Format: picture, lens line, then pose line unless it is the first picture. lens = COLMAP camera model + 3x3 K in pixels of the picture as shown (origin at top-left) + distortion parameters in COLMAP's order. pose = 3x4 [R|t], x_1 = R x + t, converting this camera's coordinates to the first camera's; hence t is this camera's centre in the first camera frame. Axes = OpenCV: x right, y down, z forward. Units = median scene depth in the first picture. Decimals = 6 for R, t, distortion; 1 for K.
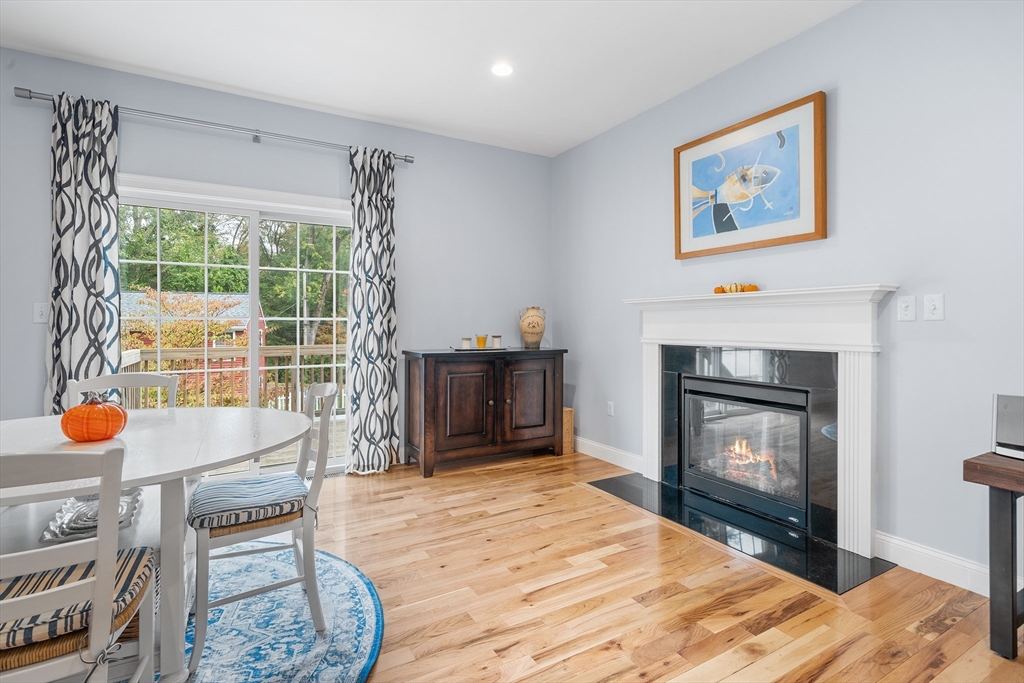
lens RADIAL K [[490.6, 0, 509.1], [0, 490.6, 323.5], [0, 0, 1]] dist [-0.001657, -0.000170]
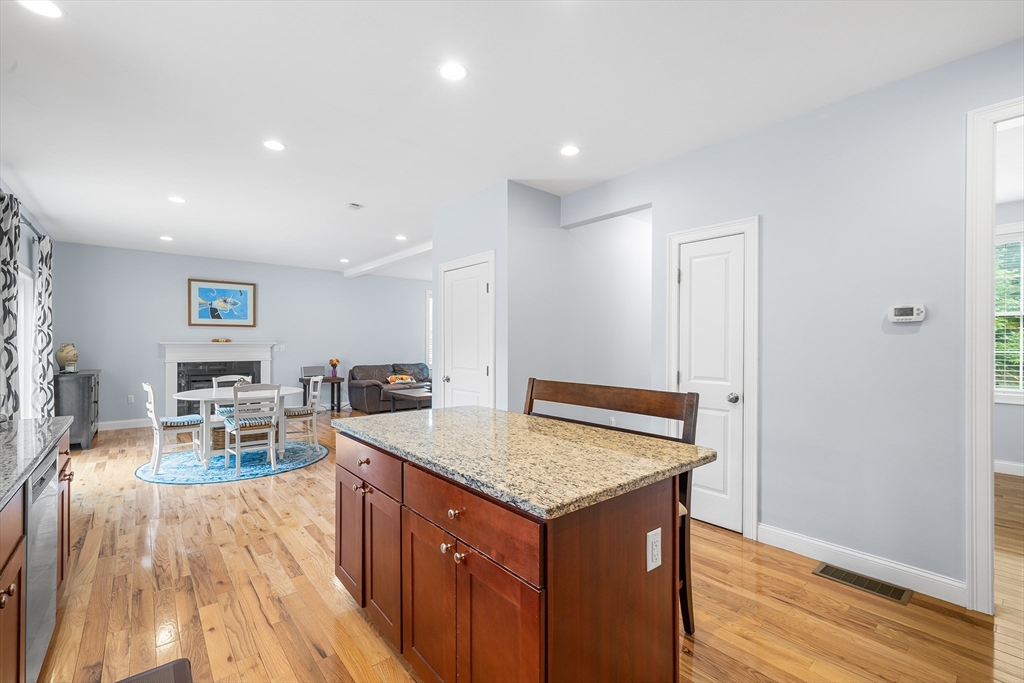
lens RADIAL K [[442.3, 0, 512.0], [0, 442.3, 341.5], [0, 0, 1]] dist [-0.001720, -0.000214]
pose [[-0.181103, 0.008040, 0.983431, -2.129183], [0.000693, 0.999967, -0.008047, -0.041510], [-0.983464, -0.000776, -0.181102, -0.144401]]
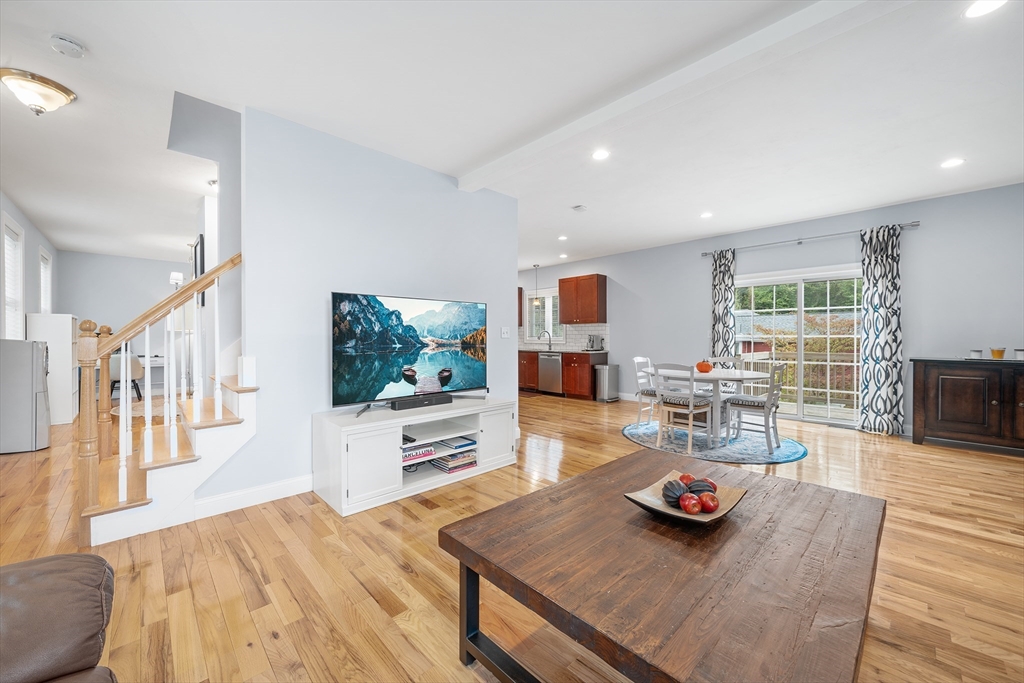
lens RADIAL K [[344.8, 0, 512.0], [0, 344.8, 341.5], [0, 0, 1]] dist [0.000198, 0.000005]
pose [[0.204336, 0.011114, -0.978838, 0.632847], [-0.001618, 0.999938, 0.011015, -0.000972], [0.978899, -0.000667, 0.204341, -0.416074]]
